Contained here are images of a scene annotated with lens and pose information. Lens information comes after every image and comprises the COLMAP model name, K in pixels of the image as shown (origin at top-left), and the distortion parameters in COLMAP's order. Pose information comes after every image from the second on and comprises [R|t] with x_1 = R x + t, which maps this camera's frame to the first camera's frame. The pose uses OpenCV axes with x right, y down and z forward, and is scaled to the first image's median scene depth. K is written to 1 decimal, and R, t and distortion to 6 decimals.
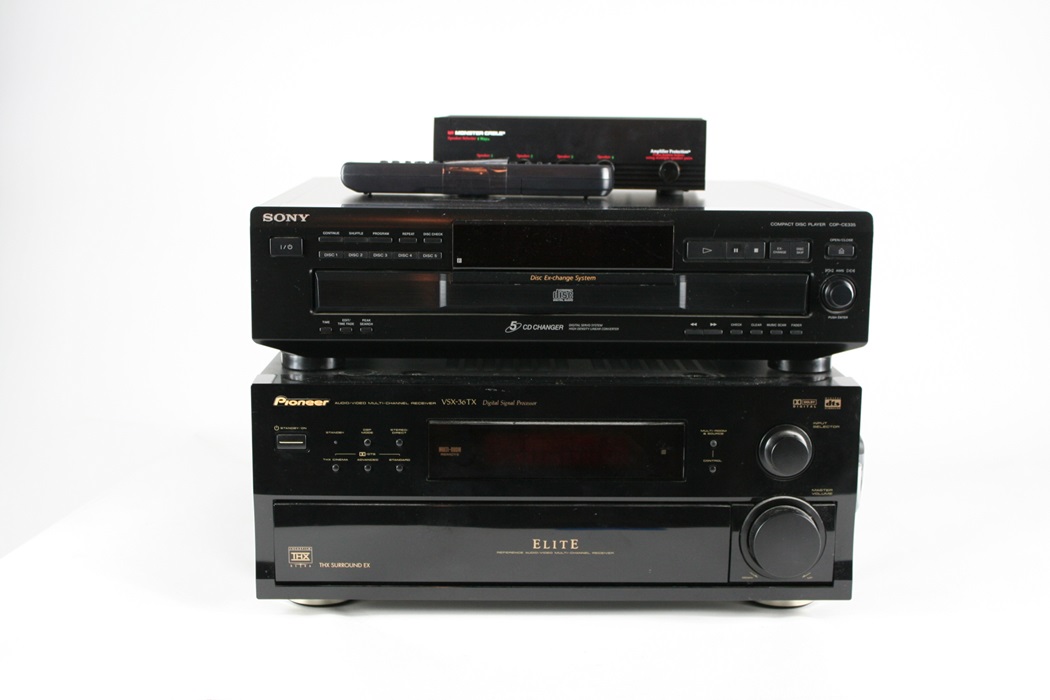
lens RADIAL K [[1612.6, 0, 525.0], [0, 1612.6, 350.0], [0, 0, 1]] dist [0.014302, 0.008163]
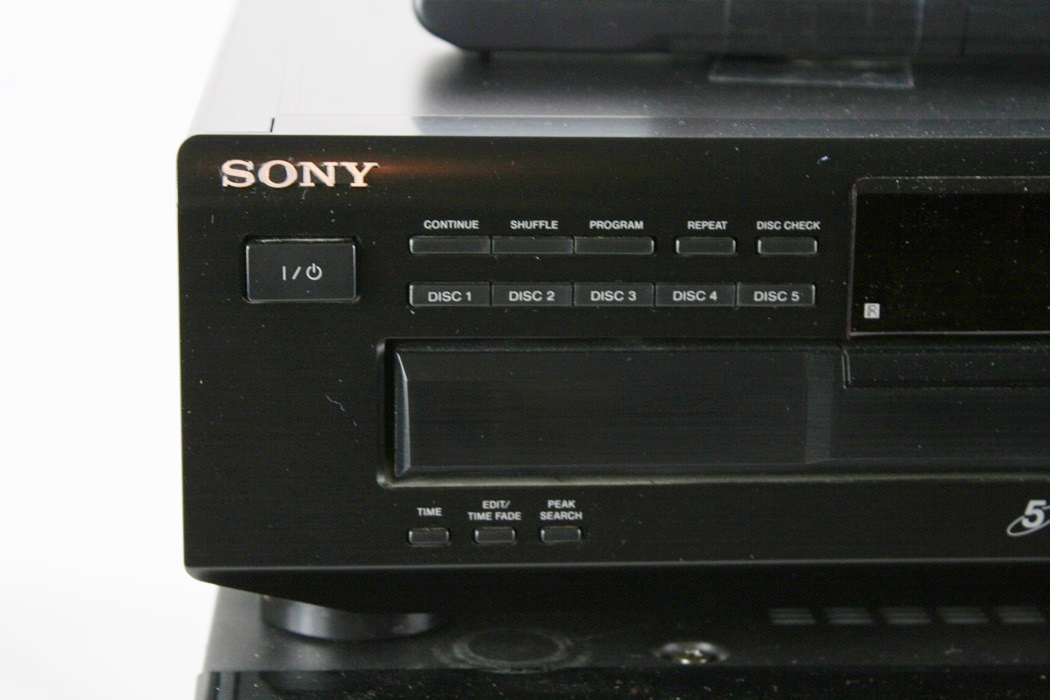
lens RADIAL K [[2474.4, 0, 524.7], [0, 2474.4, 288.0], [0, 0, 1]] dist [0.123620, 0.137050]
pose [[0.997513, -0.008082, 0.070024, -0.137849], [0.002959, 0.997330, 0.072961, -0.093507], [-0.070427, -0.072573, 0.994873, 0.537383]]
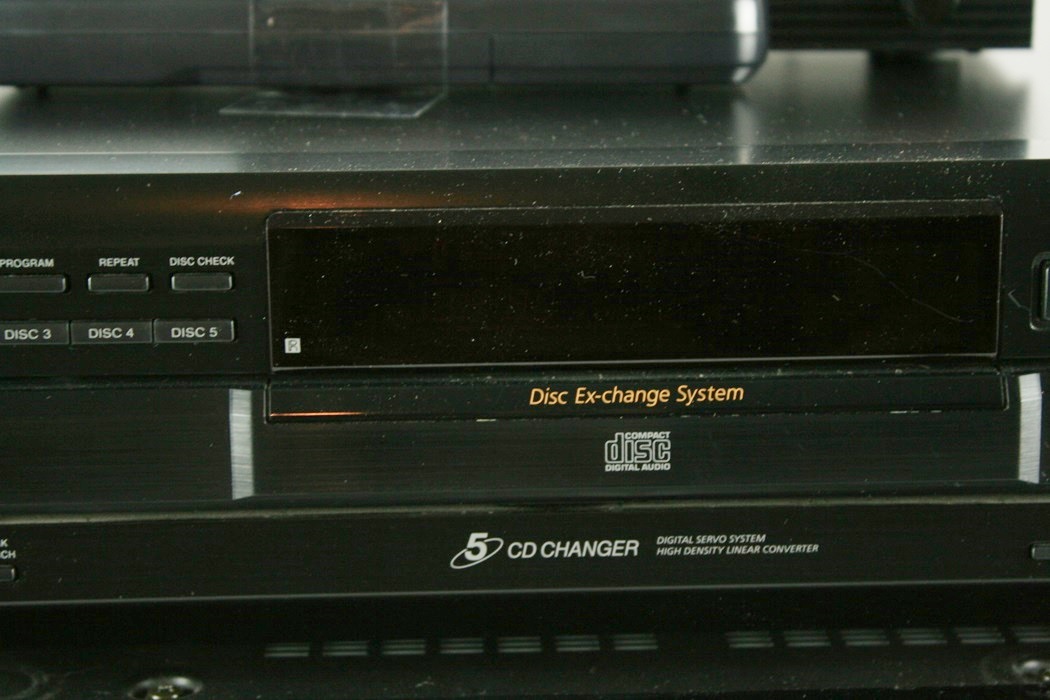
lens RADIAL K [[2433.3, 0, 525.0], [0, 2433.3, 350.0], [0, 0, 1]] dist [0.065026, 0.232947]
pose [[0.999684, -0.022601, 0.010962, -0.002203], [0.021572, 0.996039, 0.086257, -0.092584], [-0.012868, -0.085994, 0.996213, 0.541686]]
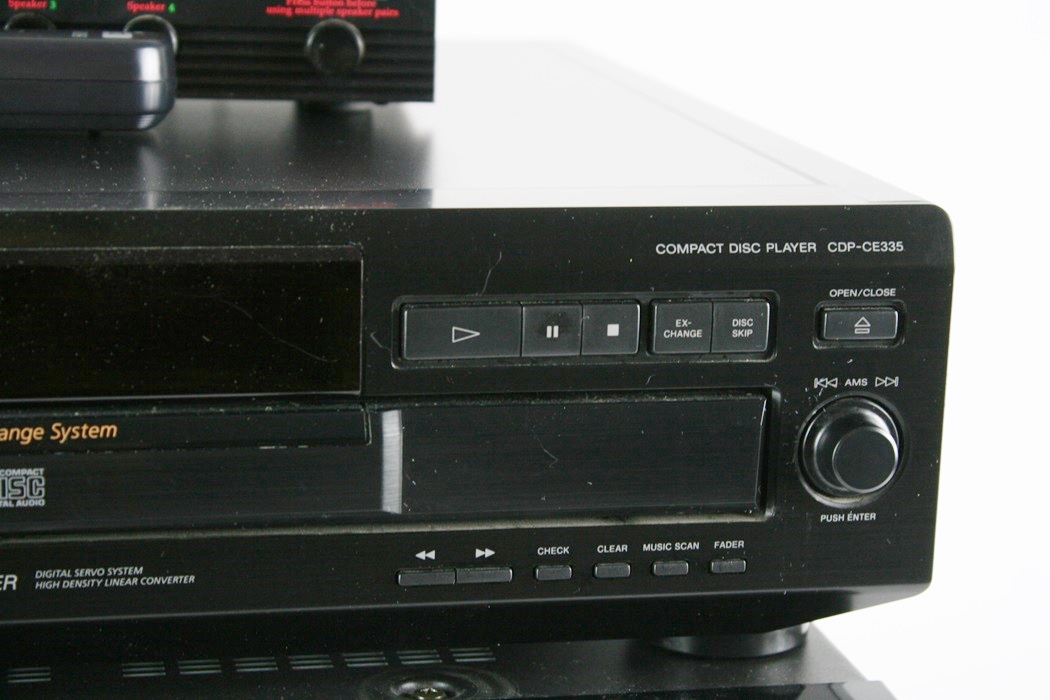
lens RADIAL K [[2433.3, 0, 525.0], [0, 2433.3, 350.0], [0, 0, 1]] dist [0.065026, 0.232947]
pose [[0.983302, -0.023106, 0.180511, 0.036372], [0.009739, 0.997167, 0.074587, -0.094431], [-0.181723, -0.071583, 0.980741, 0.517278]]
